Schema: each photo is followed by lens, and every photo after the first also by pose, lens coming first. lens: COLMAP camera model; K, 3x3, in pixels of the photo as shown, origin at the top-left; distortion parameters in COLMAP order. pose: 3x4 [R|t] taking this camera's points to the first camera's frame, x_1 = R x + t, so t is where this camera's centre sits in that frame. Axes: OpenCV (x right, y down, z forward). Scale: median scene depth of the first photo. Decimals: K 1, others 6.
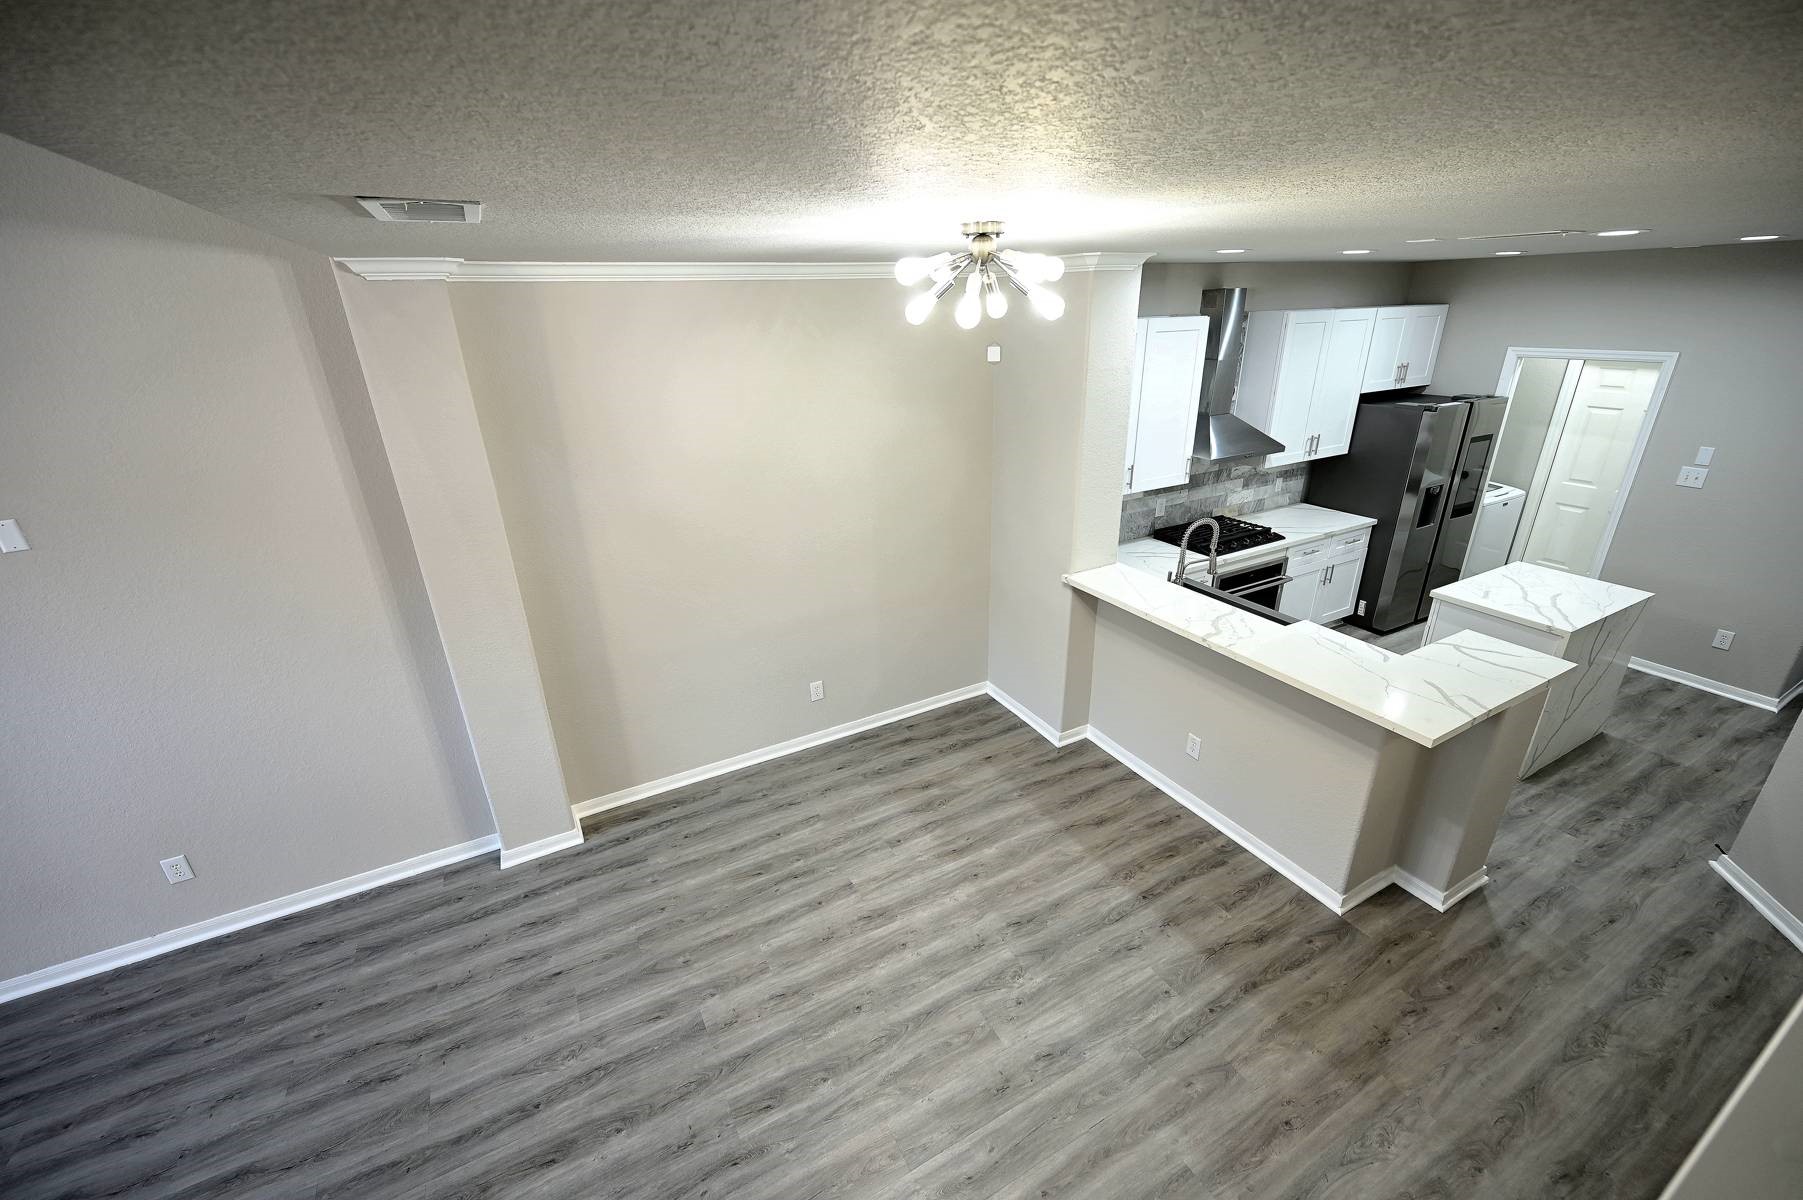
lens RADIAL K [[709.7, 0, 908.6], [0, 709.7, 589.0], [0, 0, 1]] dist [0.003878, -0.000462]
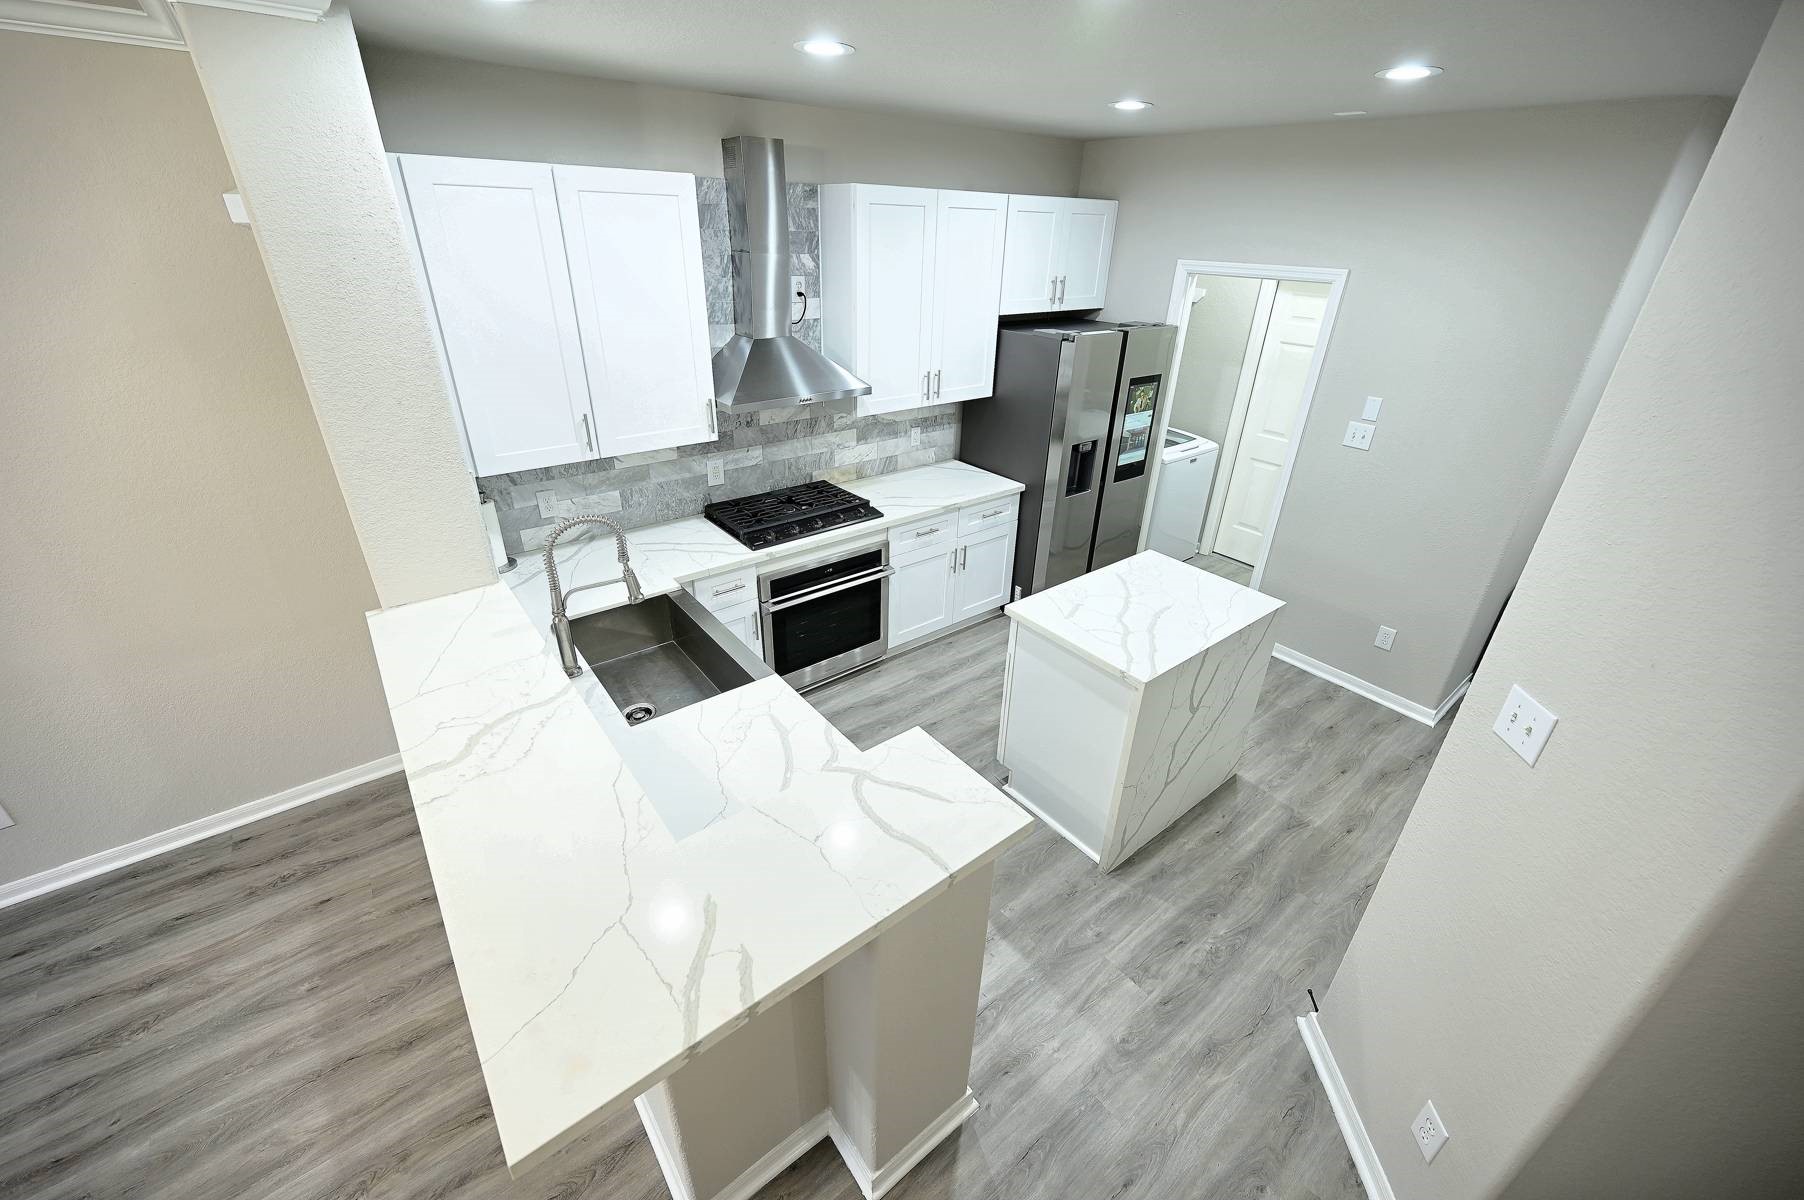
lens RADIAL K [[710.1, 0, 900.9], [0, 710.1, 581.2], [0, 0, 1]] dist [0.003878, -0.000462]
pose [[0.983722, -0.032227, 0.176785, 0.535505], [0.016897, 0.996017, 0.087545, -0.087170], [-0.178902, -0.083133, 0.980348, 0.360561]]
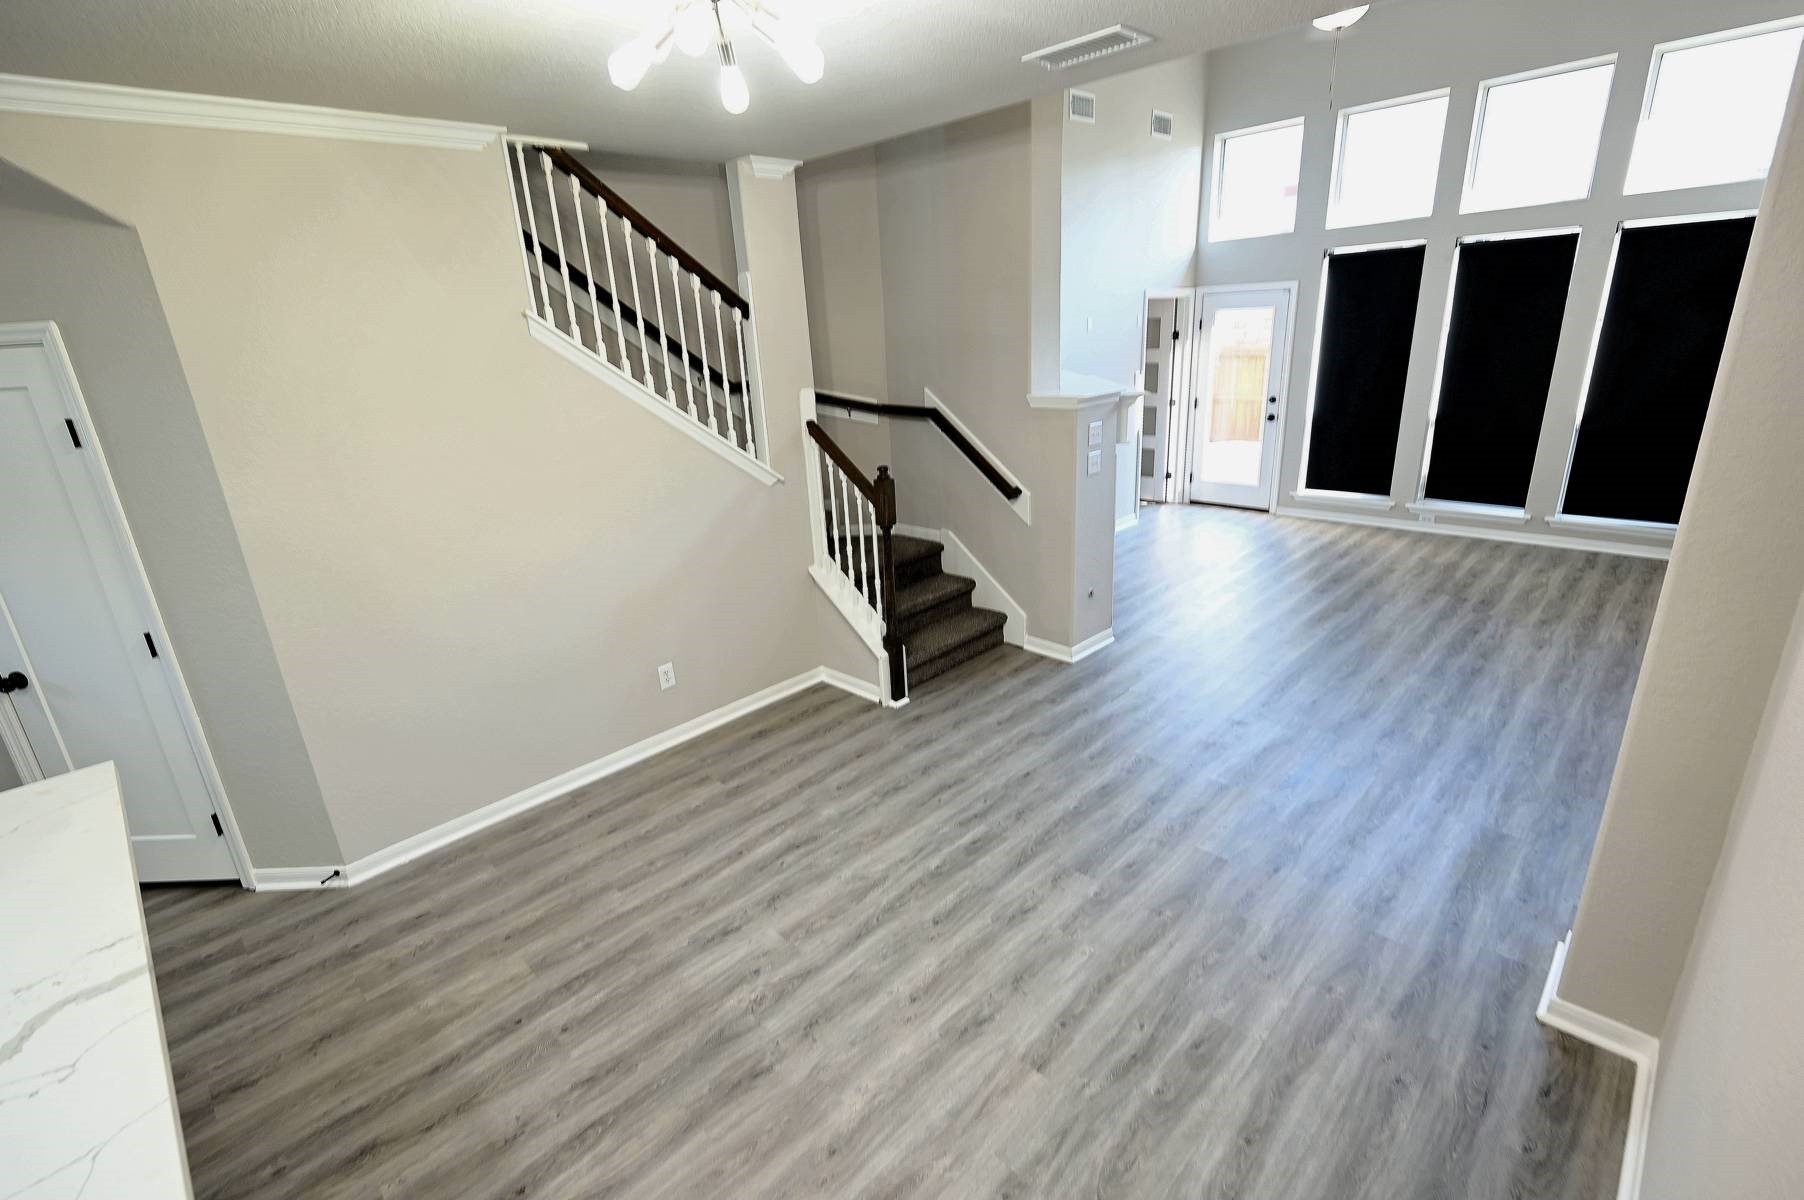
lens RADIAL K [[824.5, 0, 892.6], [0, 824.5, 573.7], [0, 0, 1]] dist [0.003528, -0.000780]
pose [[-0.958090, 0.156723, -0.239796, 0.112342], [-0.028117, 0.781587, 0.623162, -0.274640], [0.285085, 0.603787, -0.744424, 1.033497]]
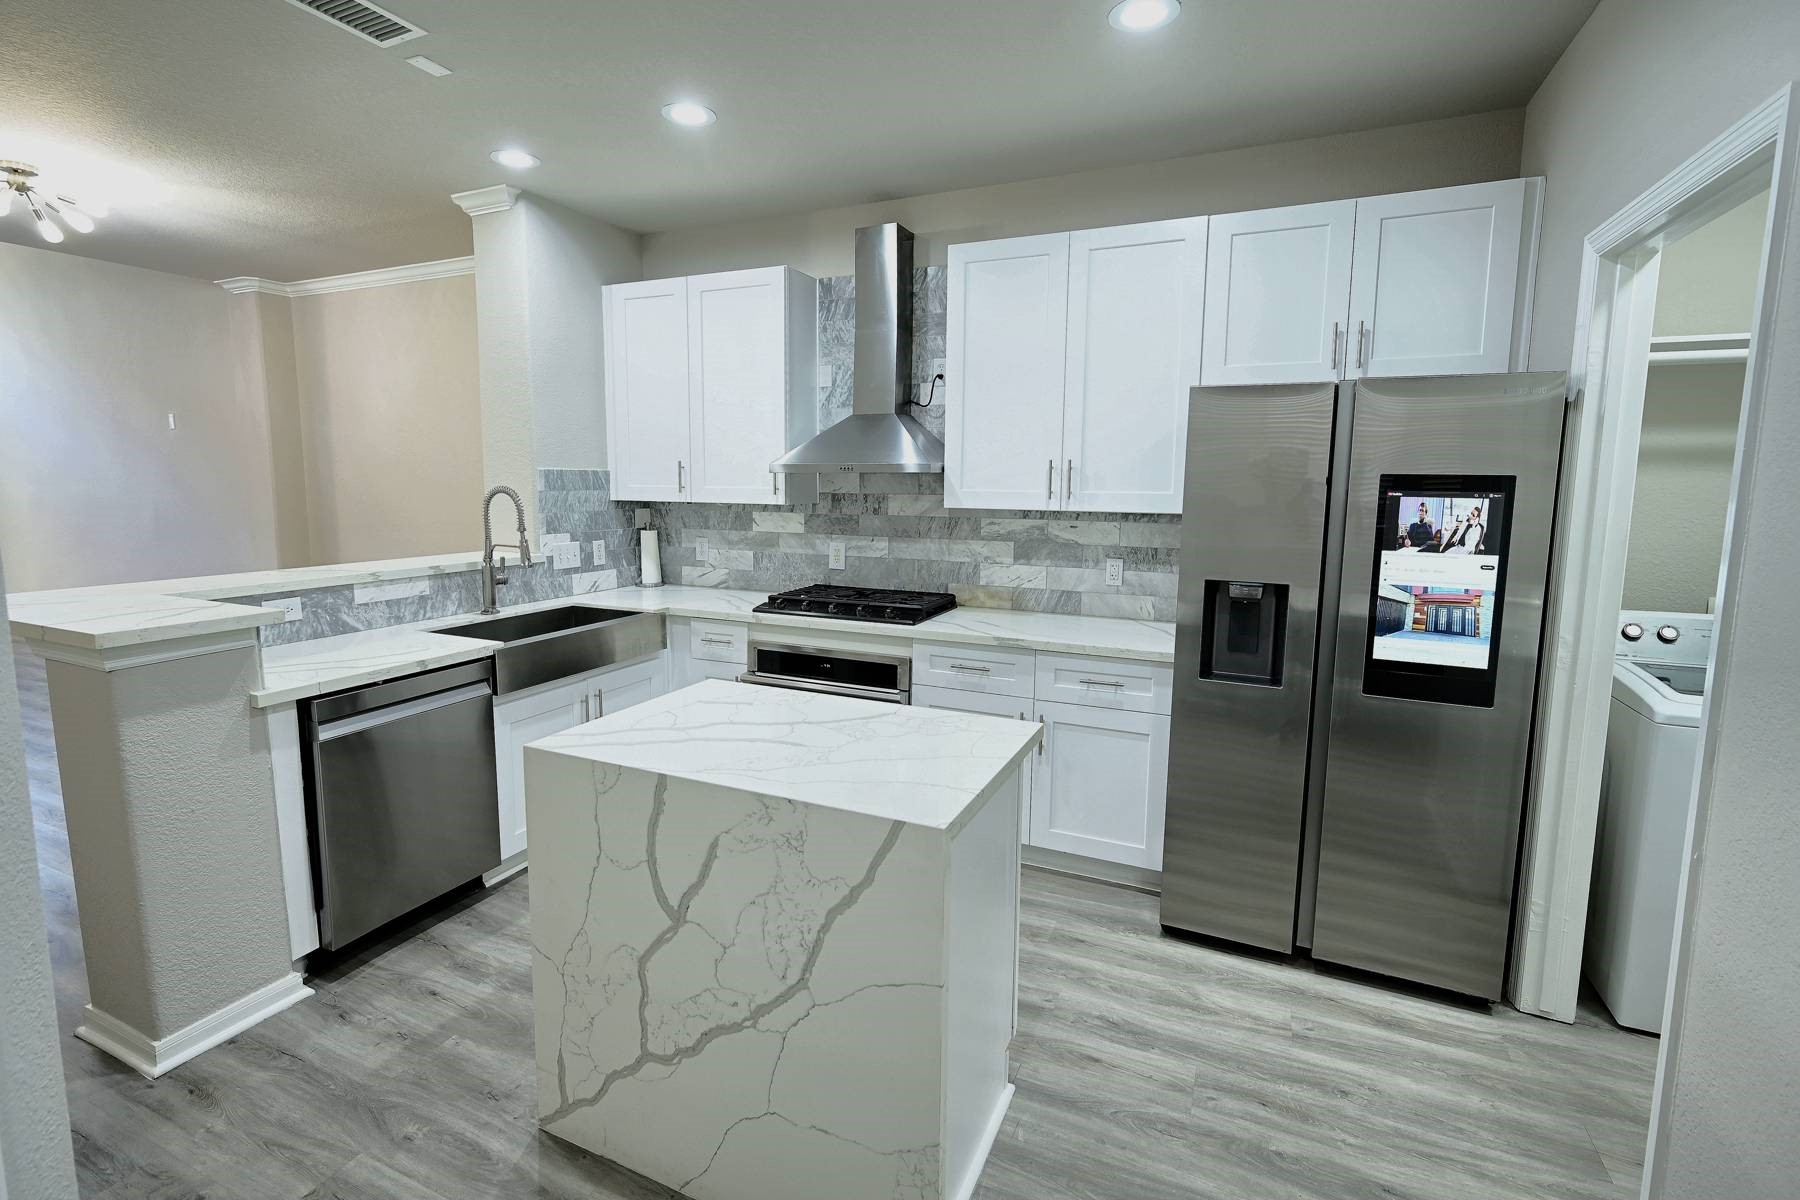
lens RADIAL K [[822.7, 0, 888.5], [0, 822.7, 575.9], [0, 0, 1]] dist [0.003528, -0.000780]
pose [[0.603909, 0.126214, -0.786997, 1.307204], [-0.314144, 0.945149, -0.089484, -0.056206], [0.732535, 0.301271, 0.610433, 0.749314]]
